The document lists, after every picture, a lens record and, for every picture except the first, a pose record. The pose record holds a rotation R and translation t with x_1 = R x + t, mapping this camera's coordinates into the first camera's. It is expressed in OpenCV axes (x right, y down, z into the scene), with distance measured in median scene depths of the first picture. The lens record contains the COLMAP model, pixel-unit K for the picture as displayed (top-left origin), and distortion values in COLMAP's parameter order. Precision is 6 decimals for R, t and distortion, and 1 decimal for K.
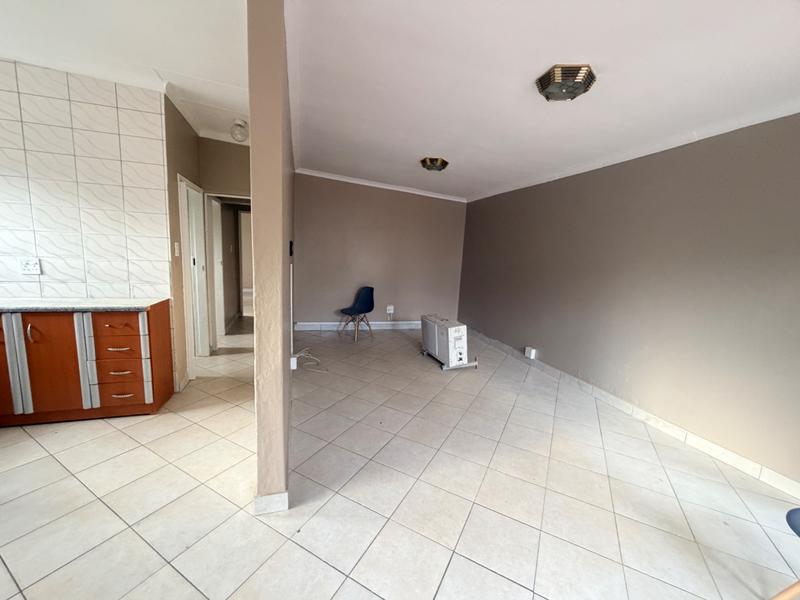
lens RADIAL K [[319.4, 0, 398.9], [0, 319.4, 299.4], [0, 0, 1]] dist [0.001780, -0.000669]
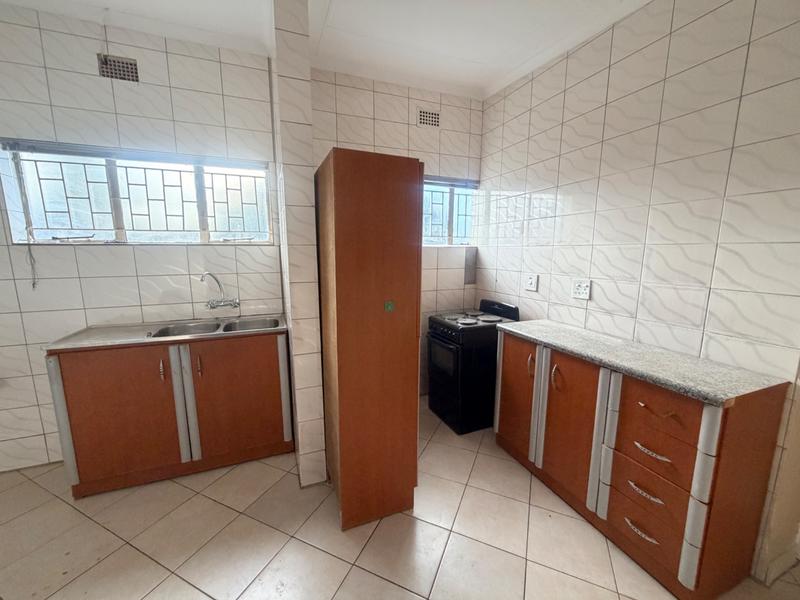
lens RADIAL K [[319.4, 0, 397.1], [0, 319.4, 299.7], [0, 0, 1]] dist [0.001780, -0.000669]
pose [[0.076453, 0.106669, -0.991351, -0.369127], [-0.139462, 0.985631, 0.095299, -0.086761], [0.987272, 0.130969, 0.090231, 0.454429]]
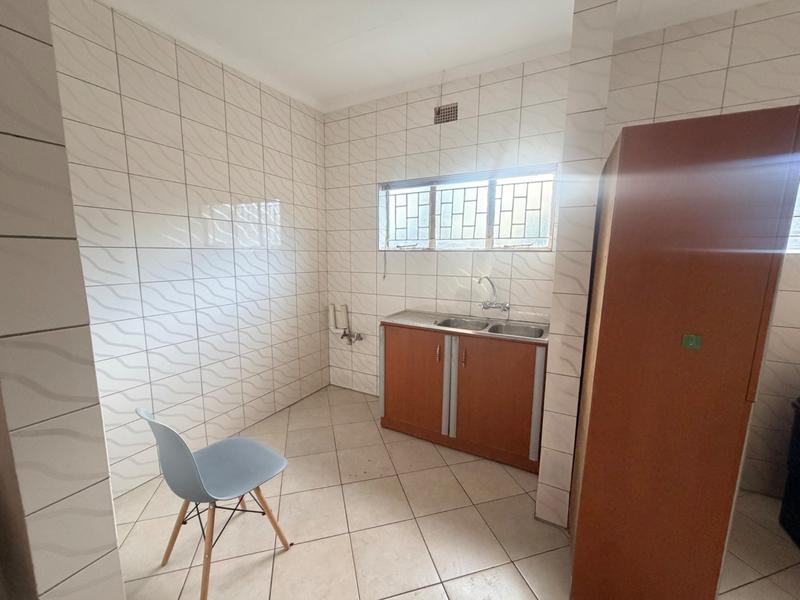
lens RADIAL K [[319.4, 0, 398.1], [0, 319.4, 299.5], [0, 0, 1]] dist [0.001780, -0.000669]
pose [[-0.707879, 0.046959, -0.704771, -0.403937], [-0.144172, 0.967175, 0.209252, -0.096351], [0.691463, 0.249733, -0.677873, 0.489626]]
